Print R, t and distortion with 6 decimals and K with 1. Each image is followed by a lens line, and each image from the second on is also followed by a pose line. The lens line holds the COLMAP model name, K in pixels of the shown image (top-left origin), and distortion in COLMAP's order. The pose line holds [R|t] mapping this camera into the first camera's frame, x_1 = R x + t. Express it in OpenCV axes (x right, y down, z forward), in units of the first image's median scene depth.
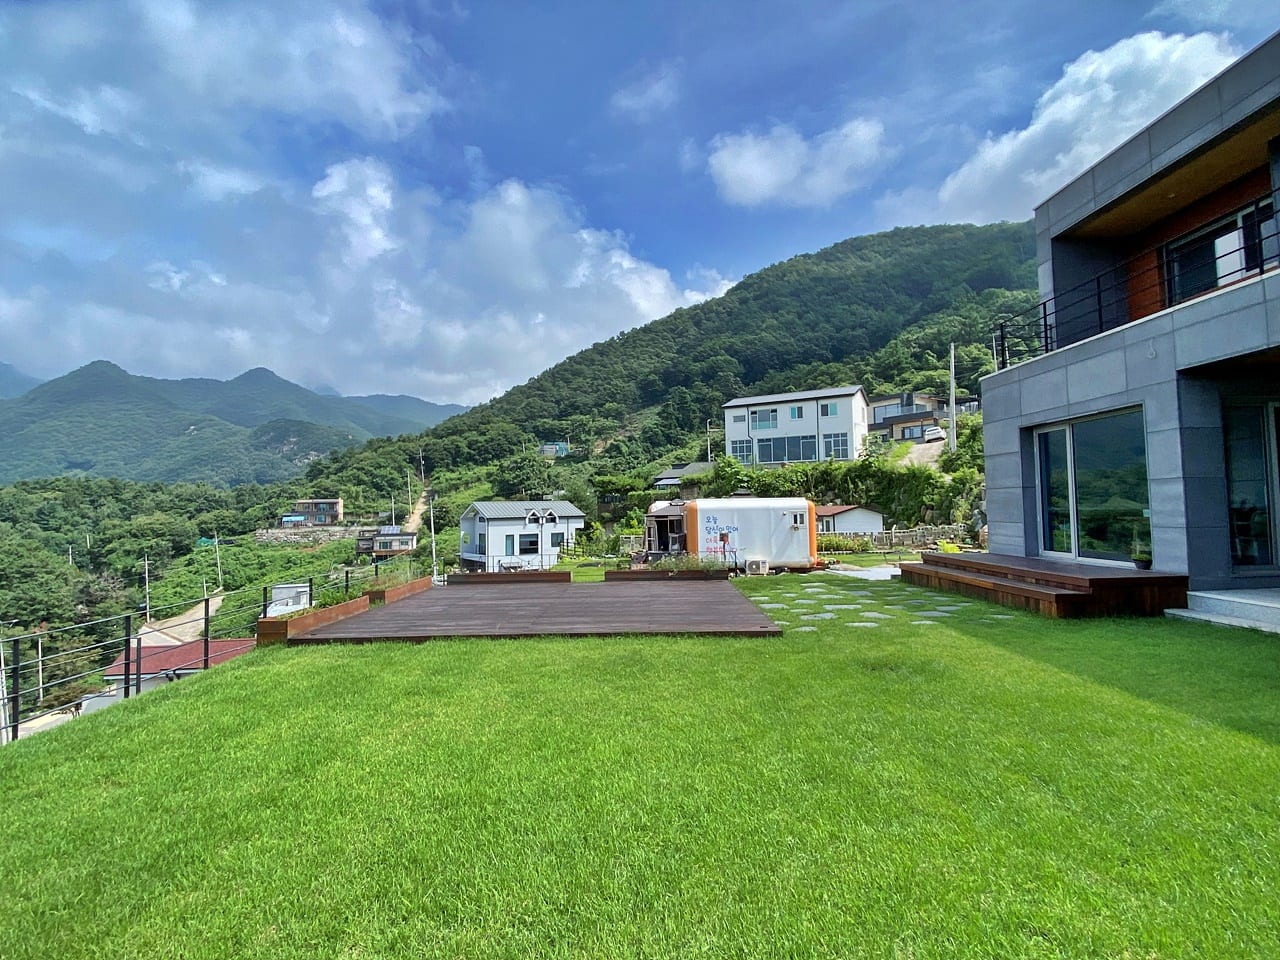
lens RADIAL K [[655.2, 0, 643.4], [0, 655.2, 477.3], [0, 0, 1]] dist [0.022476, -0.021892]
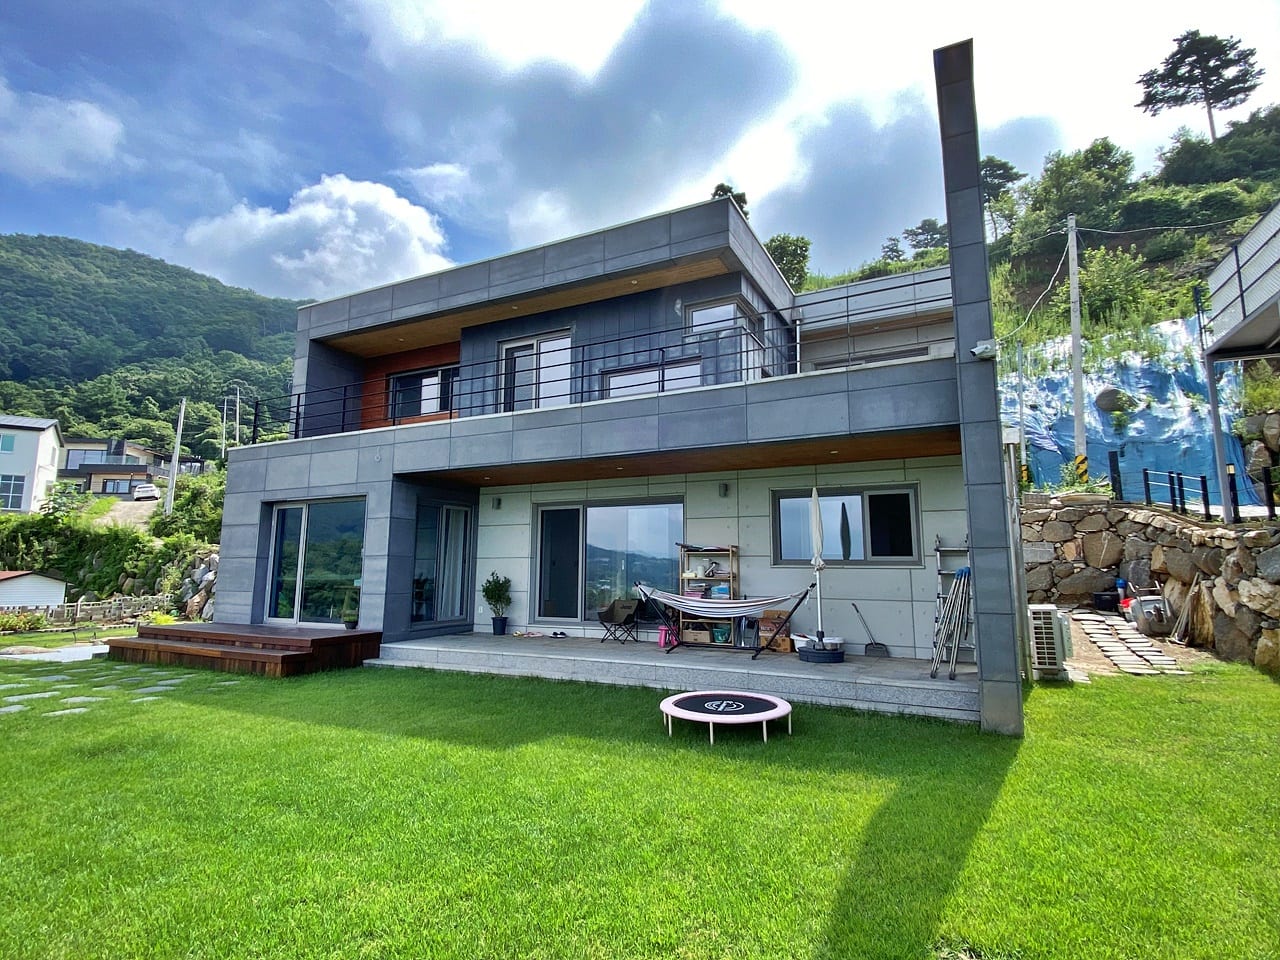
lens RADIAL K [[655.2, 0, 643.4], [0, 655.2, 477.3], [0, 0, 1]] dist [0.022476, -0.021892]
pose [[0.471896, 0.147218, 0.869276, -0.064339], [-0.055414, 0.988964, -0.137405, -0.001051], [-0.879911, 0.016671, 0.474846, -0.046203]]
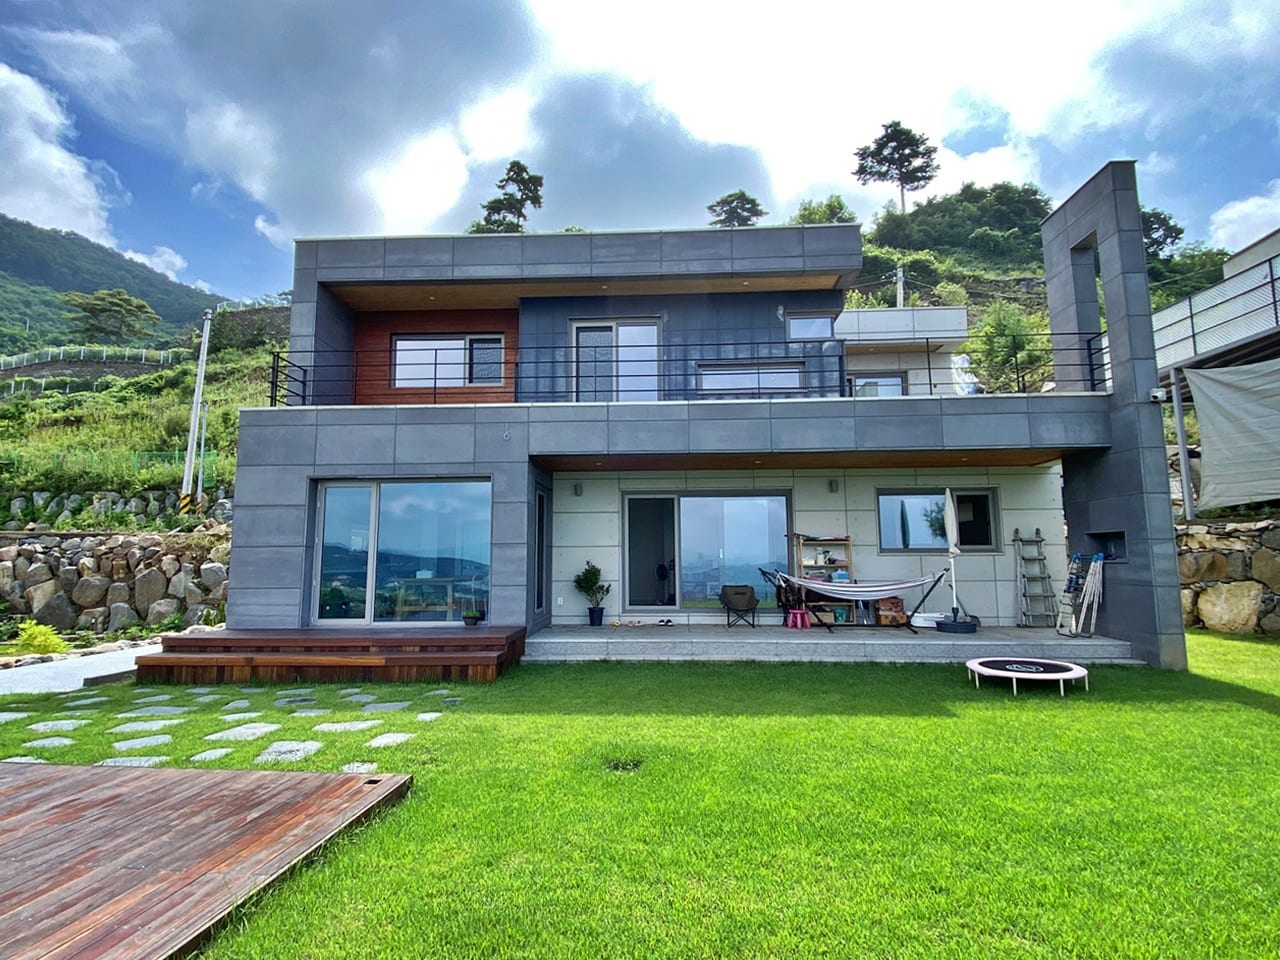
lens RADIAL K [[663.6, 0, 640.0], [0, 663.6, 480.0], [0, 0, 1]] dist [0.002441, 0.000276]
pose [[0.082914, 0.137151, 0.987074, -0.242545], [-0.044884, 0.989993, -0.133786, 0.024766], [-0.995545, -0.033211, 0.088240, 0.454006]]
